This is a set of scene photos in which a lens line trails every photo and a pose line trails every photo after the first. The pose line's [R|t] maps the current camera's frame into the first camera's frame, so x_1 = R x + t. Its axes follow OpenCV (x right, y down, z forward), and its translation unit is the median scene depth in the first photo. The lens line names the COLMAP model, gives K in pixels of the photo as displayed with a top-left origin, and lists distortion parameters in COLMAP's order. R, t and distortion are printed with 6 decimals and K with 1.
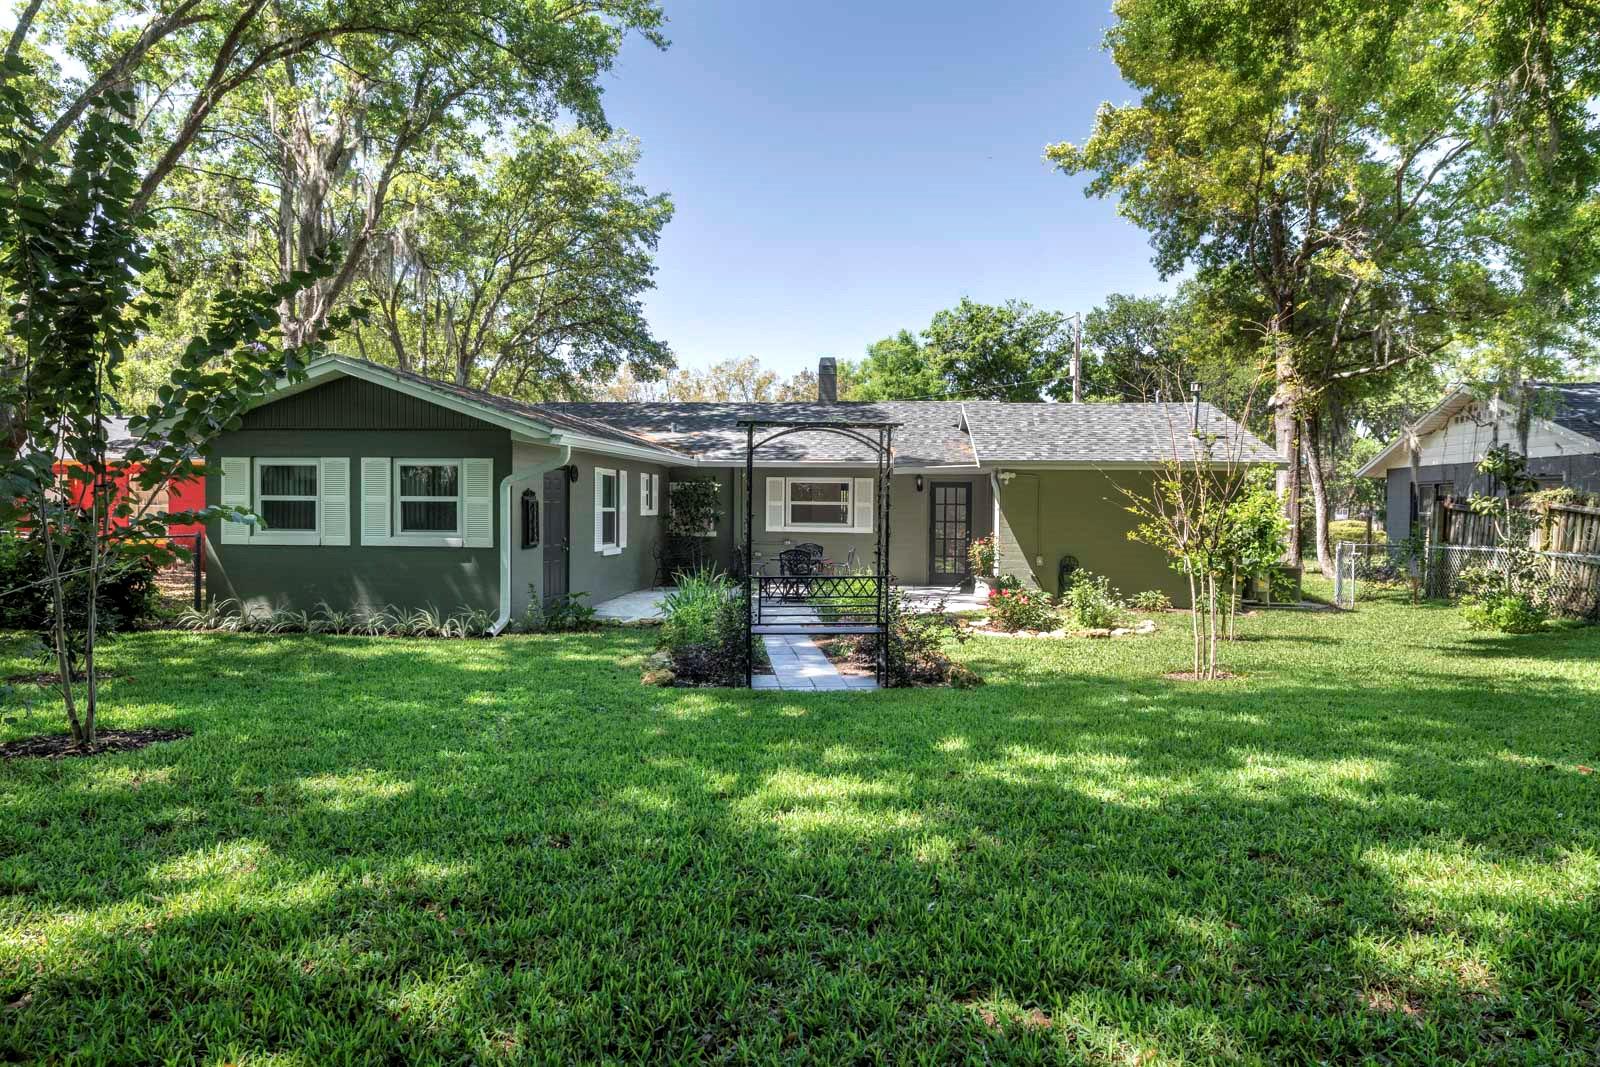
lens RADIAL K [[924.7, 0, 800.0], [0, 924.7, 533.5], [0, 0, 1]] dist [-0.003906, -0.000762]
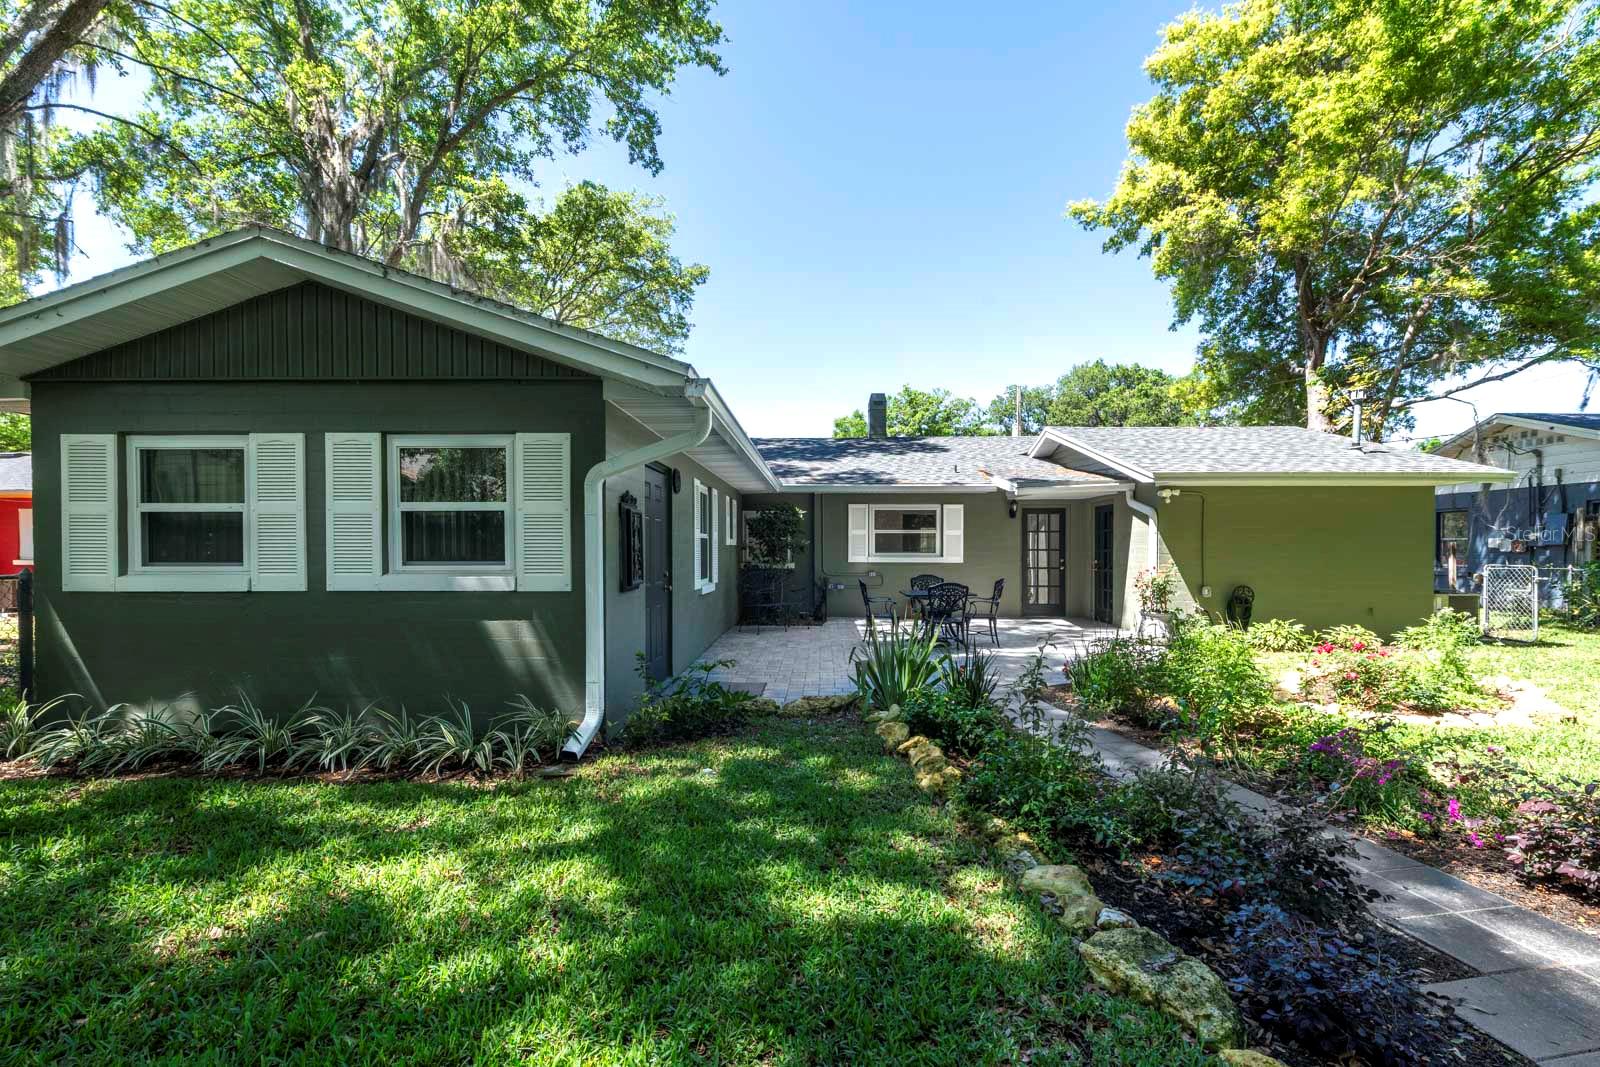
lens RADIAL K [[641.8, 0, 808.5], [0, 641.8, 557.6], [0, 0, 1]] dist [0.001565, 0.000089]
pose [[0.996326, -0.011010, 0.084933, -0.138931], [0.012208, 0.999833, -0.013593, 0.001233], [-0.084769, 0.014579, 0.996294, 0.375523]]
